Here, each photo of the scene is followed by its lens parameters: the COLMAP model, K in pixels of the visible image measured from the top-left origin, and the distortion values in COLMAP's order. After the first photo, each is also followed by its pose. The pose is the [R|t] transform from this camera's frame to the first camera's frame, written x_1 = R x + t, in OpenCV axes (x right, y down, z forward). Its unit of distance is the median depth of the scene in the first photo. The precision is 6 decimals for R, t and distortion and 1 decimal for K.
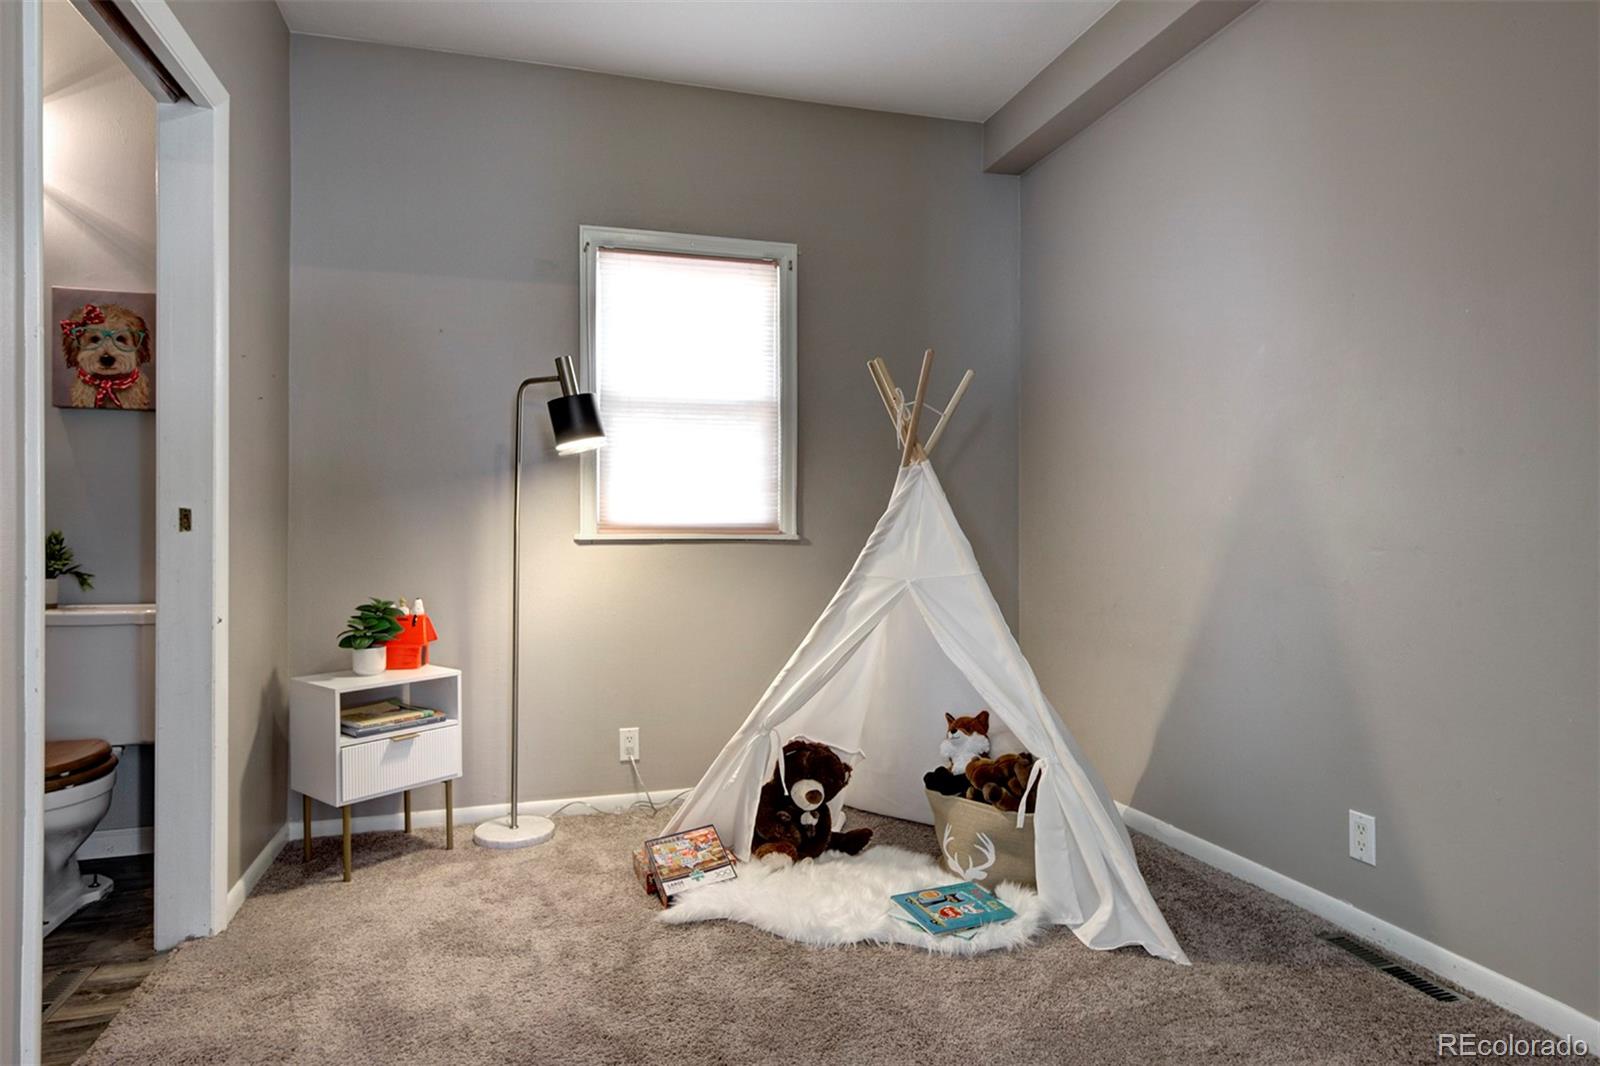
lens RADIAL K [[970.9, 0, 800.0], [0, 970.9, 533.0], [0, 0, 1]] dist [-0.000256, 0.000846]
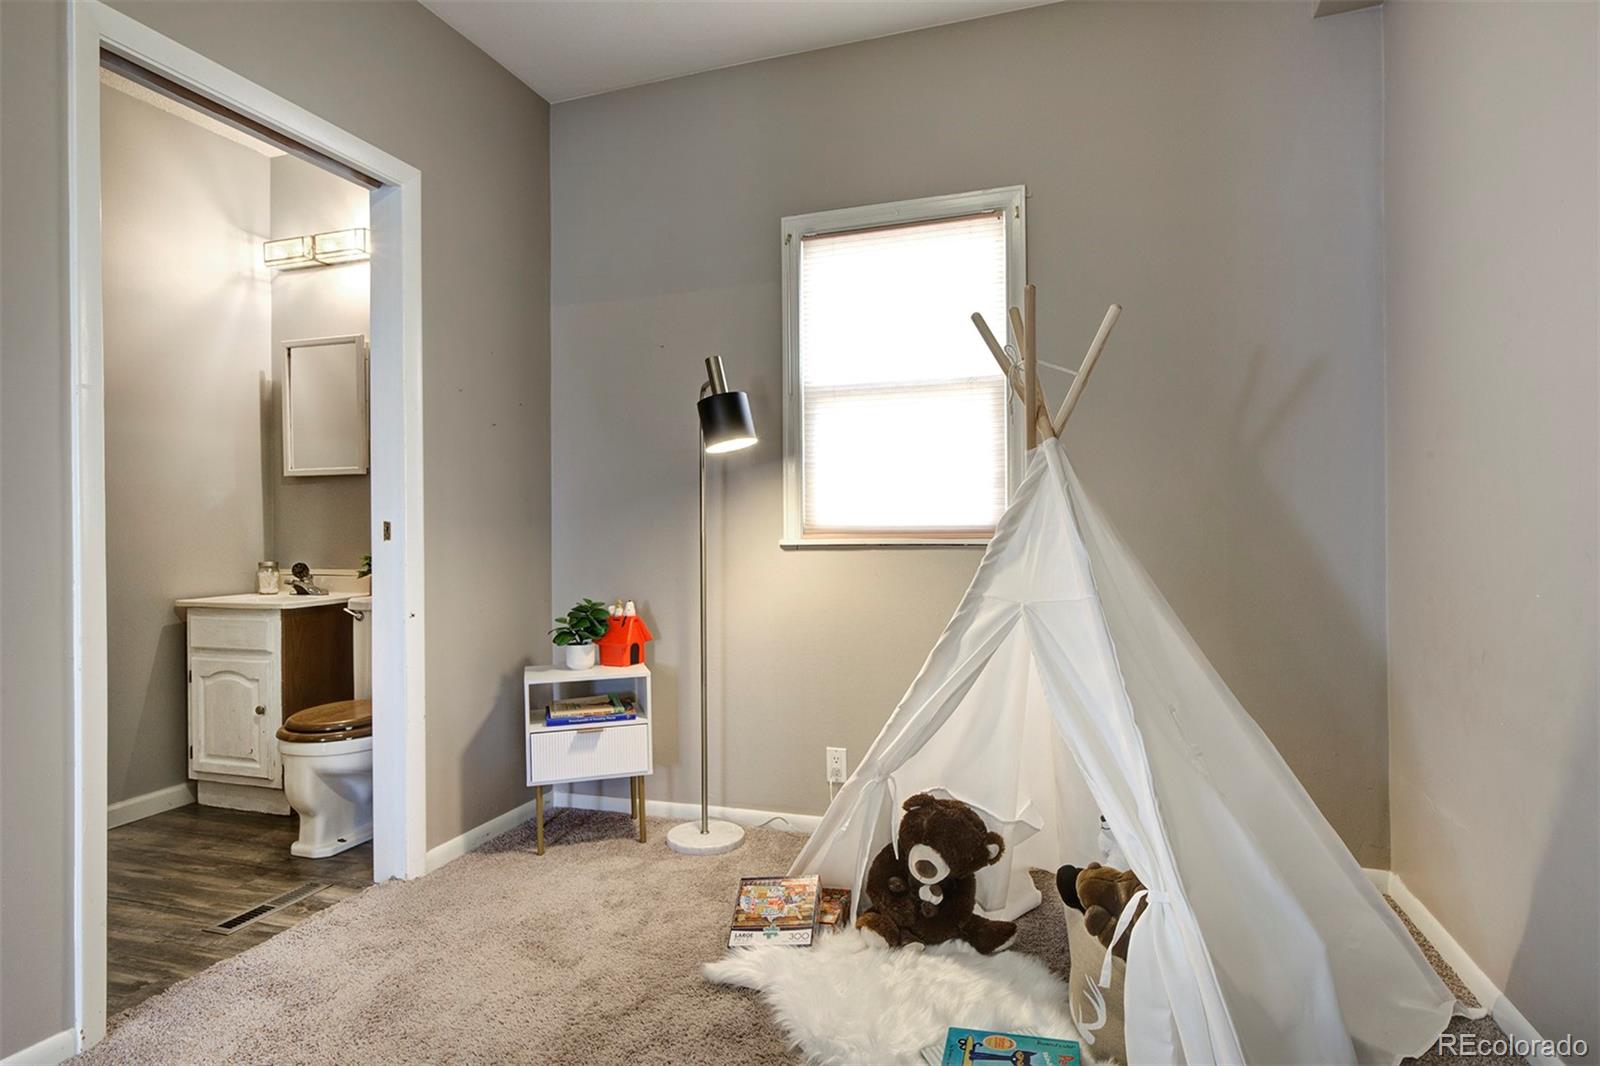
lens RADIAL K [[916.2, 0, 726.3], [0, 916.2, 533.5], [0, 0, 1]] dist [-0.000410, 0.001039]
pose [[0.798688, -0.006727, -0.601708, 0.308343], [0.007953, 0.999968, -0.000622, -0.004891], [0.601693, -0.004288, 0.798716, 0.271619]]
